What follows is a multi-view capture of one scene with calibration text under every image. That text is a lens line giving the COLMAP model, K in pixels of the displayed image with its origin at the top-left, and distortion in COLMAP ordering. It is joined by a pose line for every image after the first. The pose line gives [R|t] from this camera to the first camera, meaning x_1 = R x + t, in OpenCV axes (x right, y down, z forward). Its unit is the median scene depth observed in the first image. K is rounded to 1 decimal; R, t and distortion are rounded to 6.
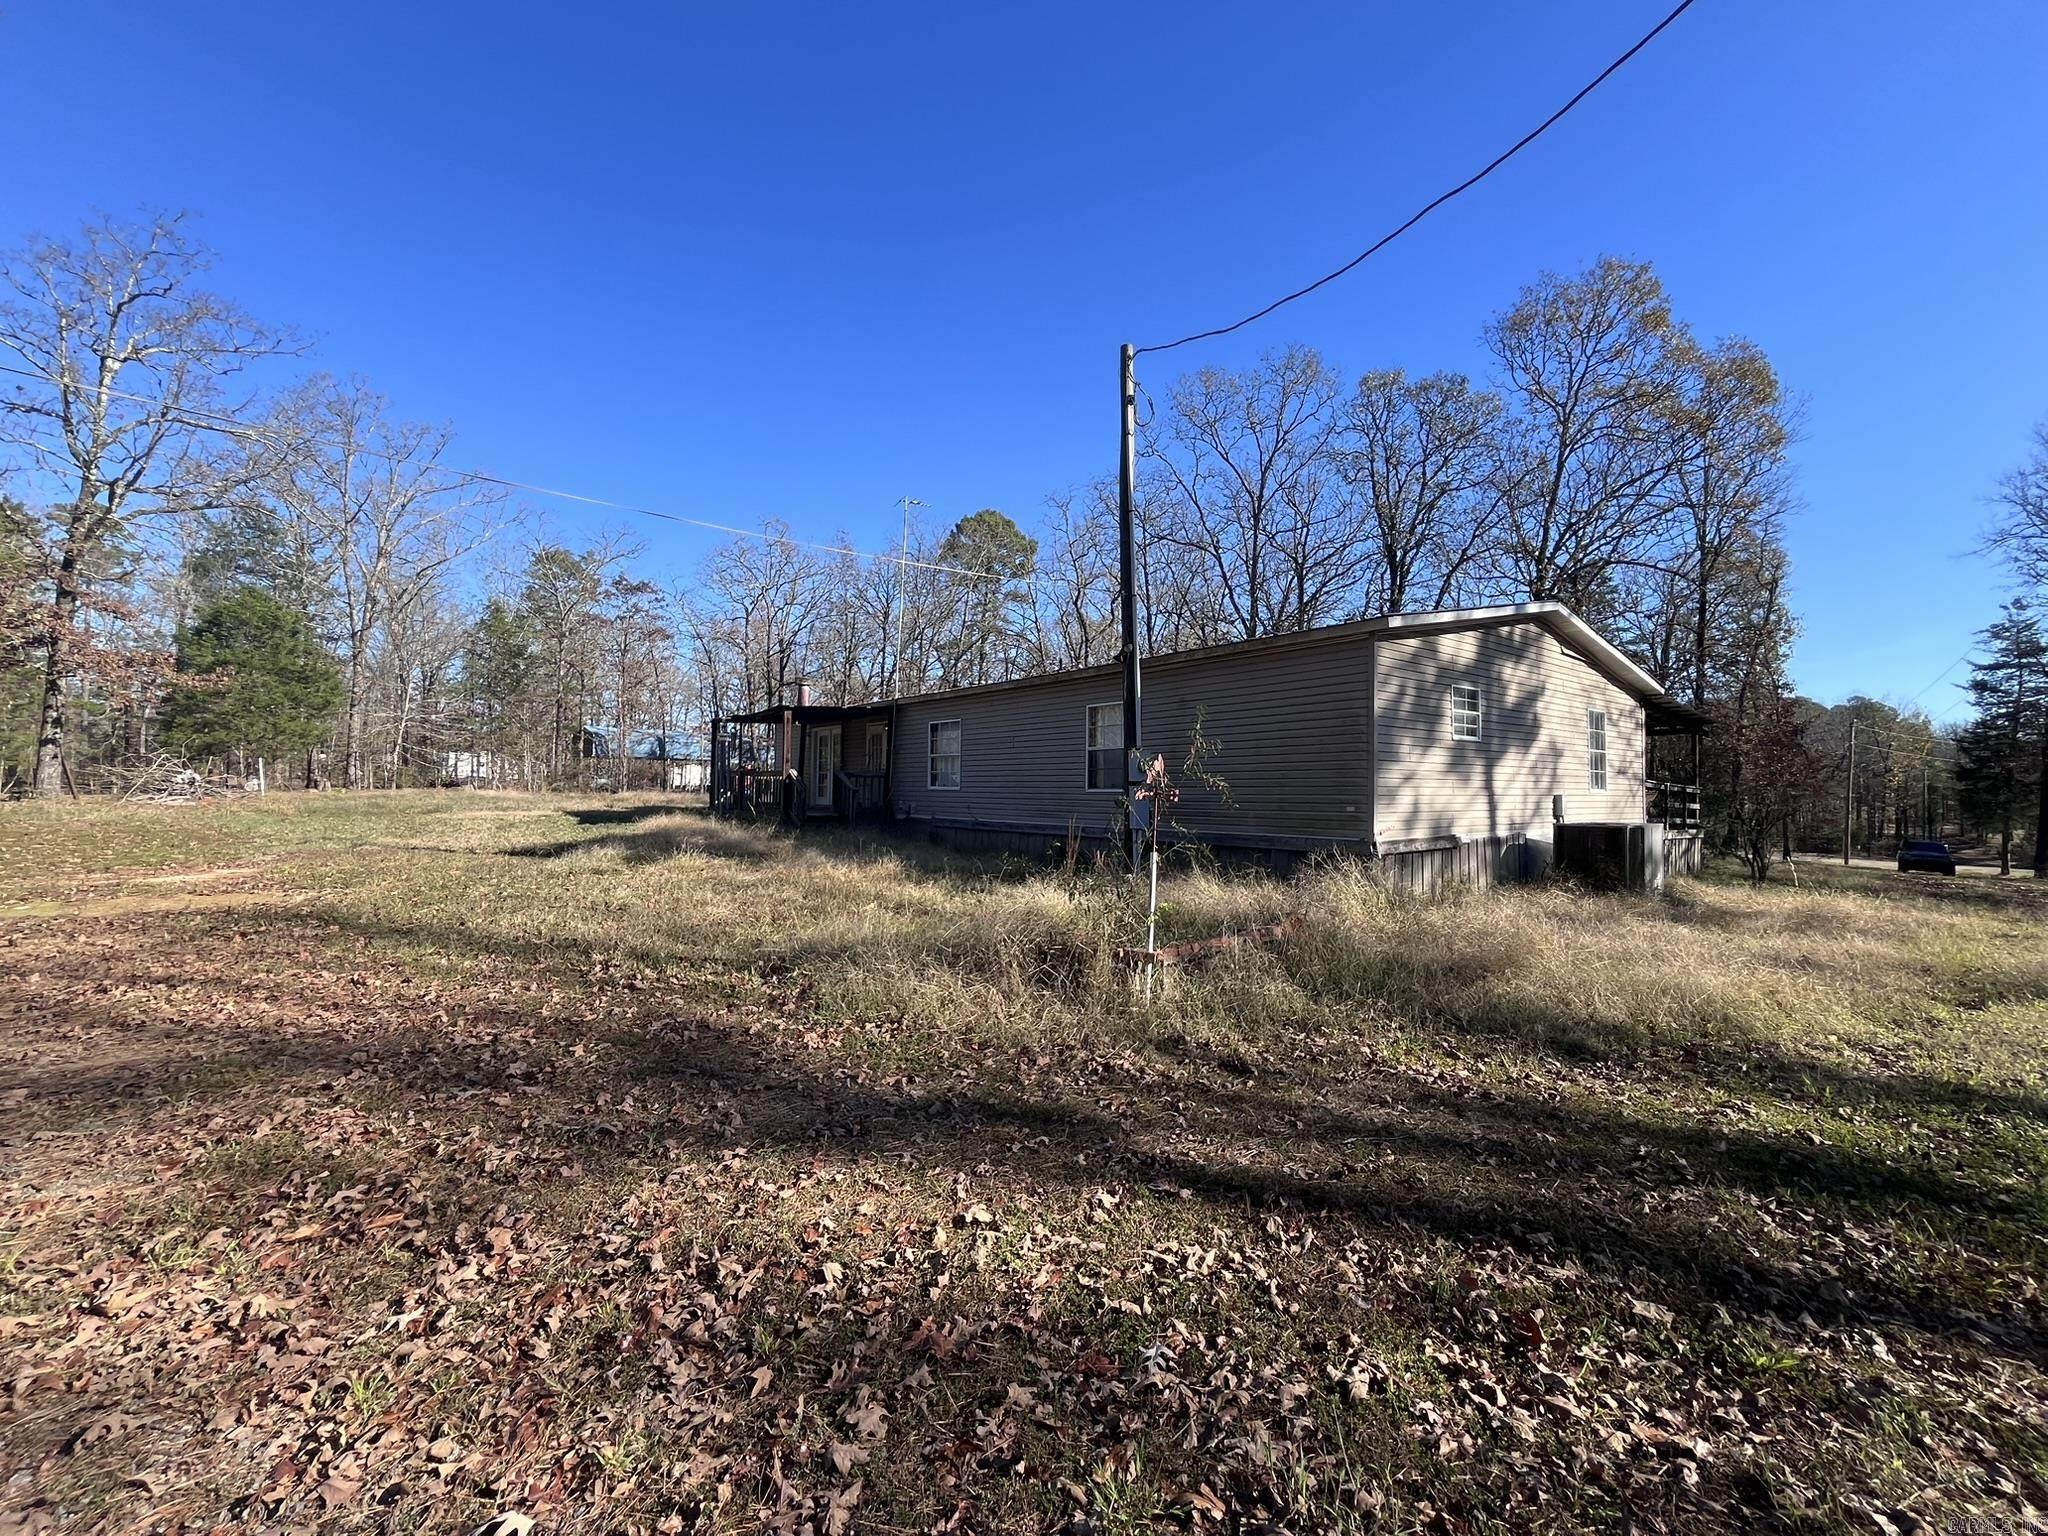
lens RADIAL K [[823.9, 0, 1023.1], [0, 823.9, 768.4], [0, 0, 1]] dist [-0.002273, -0.000071]
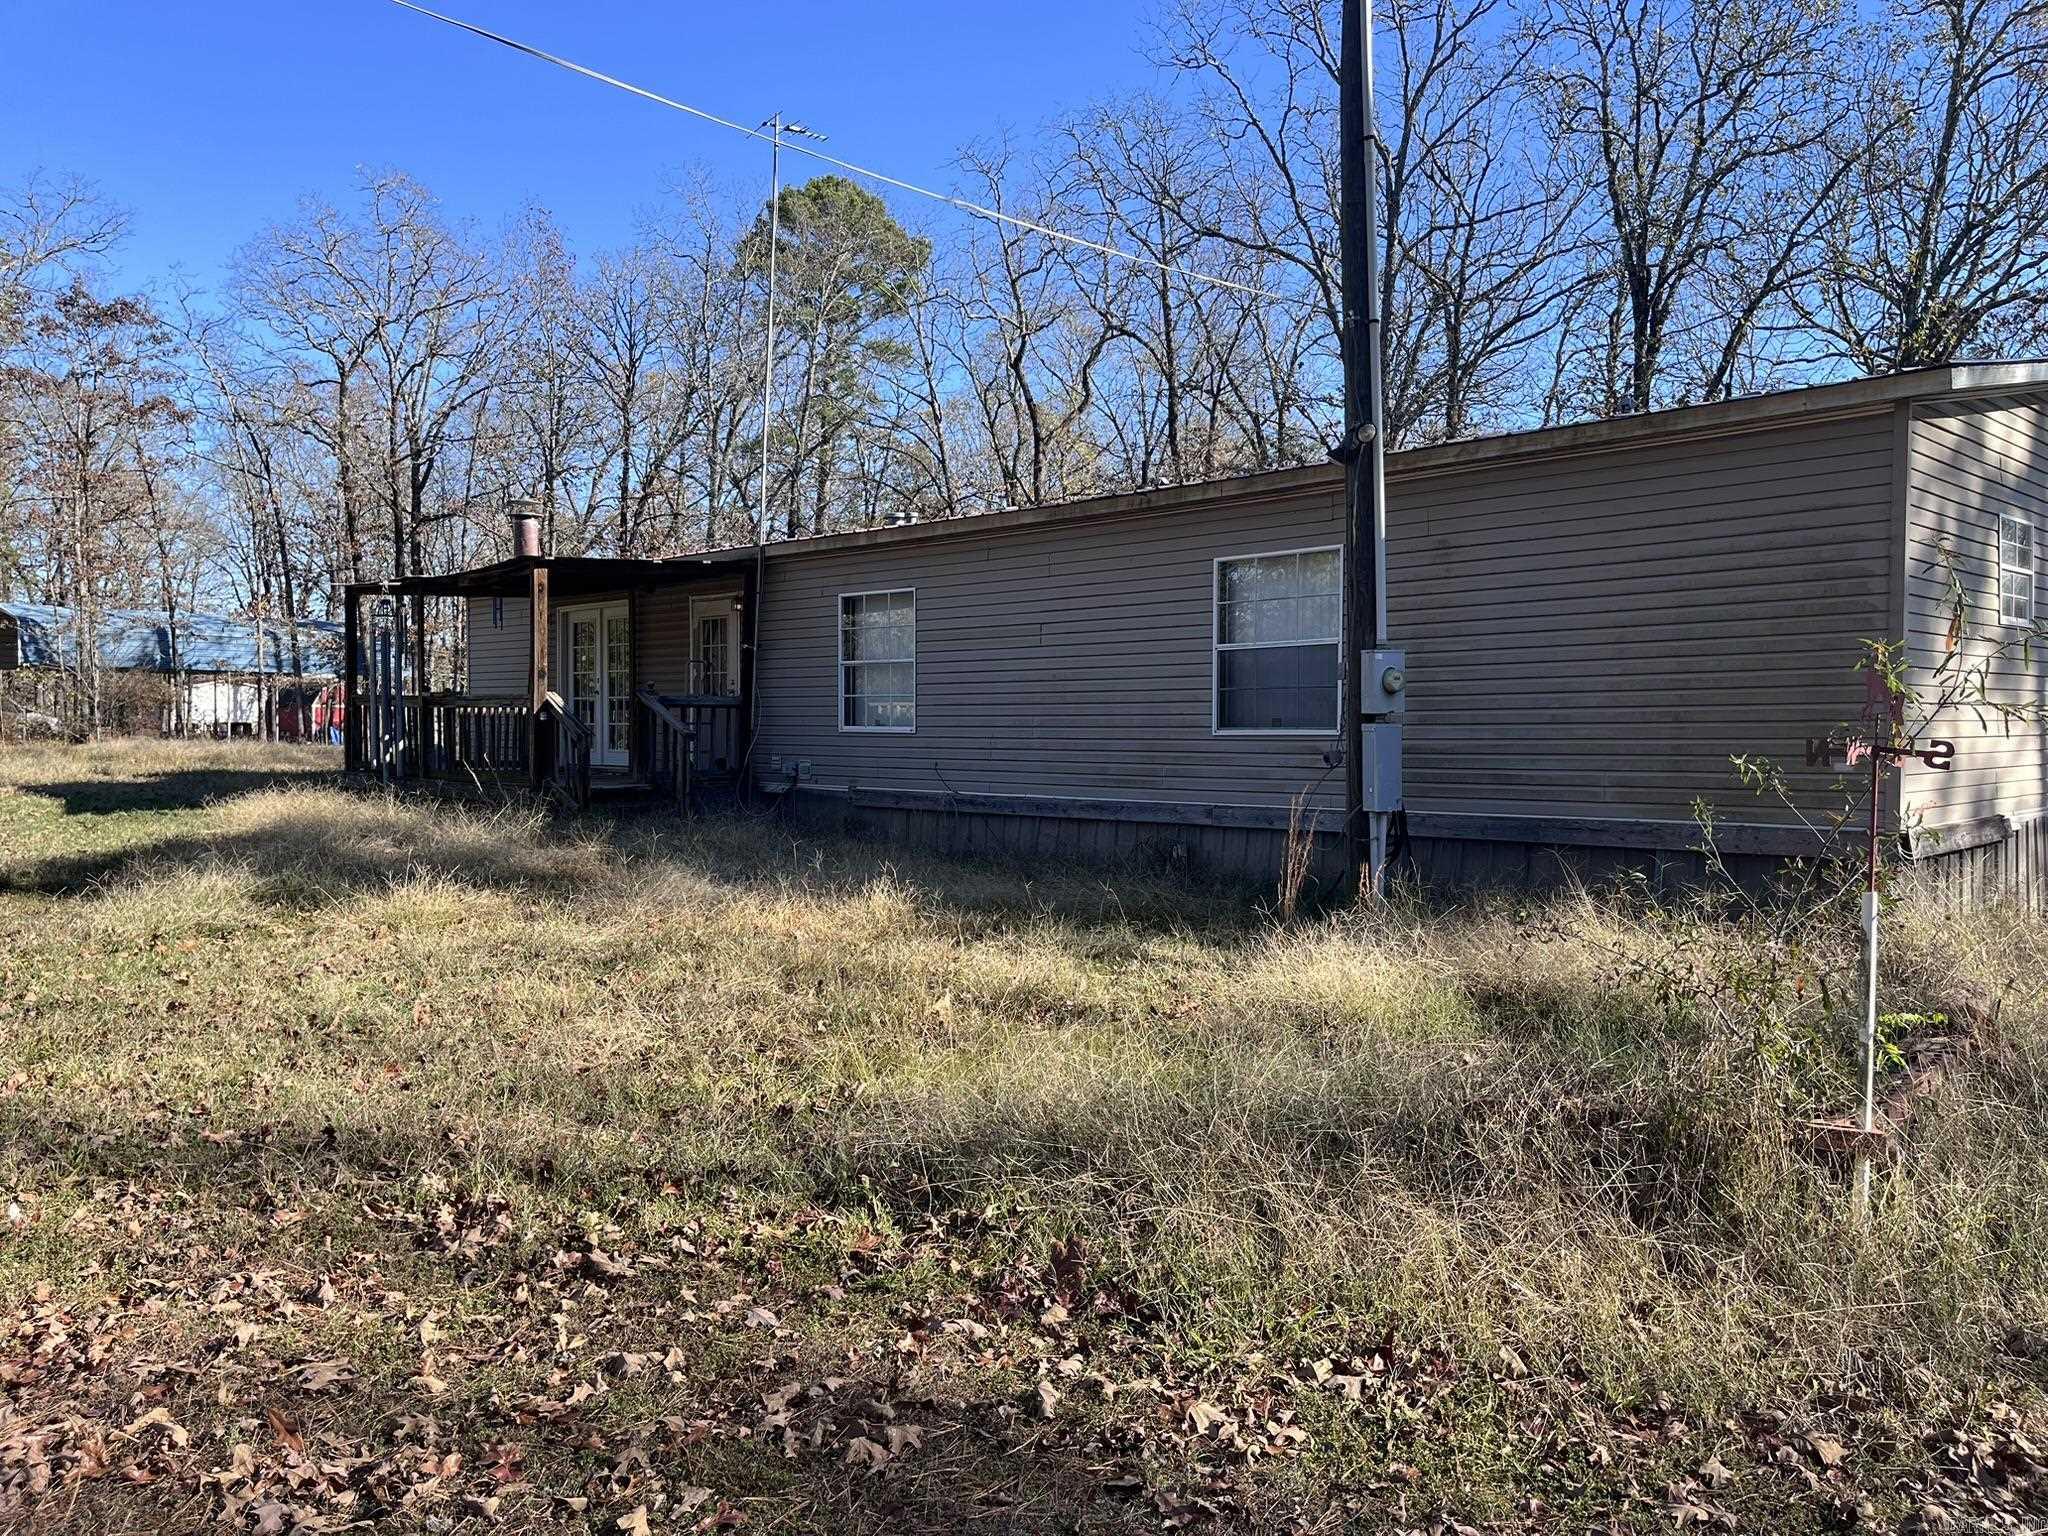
lens RADIAL K [[1526.8, 0, 1024.1], [0, 1526.8, 764.1], [0, 0, 1]] dist [0.026490, -0.023848]
pose [[0.993133, -0.011838, 0.116389, -0.112098], [0.005842, 0.998644, 0.051724, -0.001384], [-0.116844, -0.050689, 0.991856, 0.090102]]
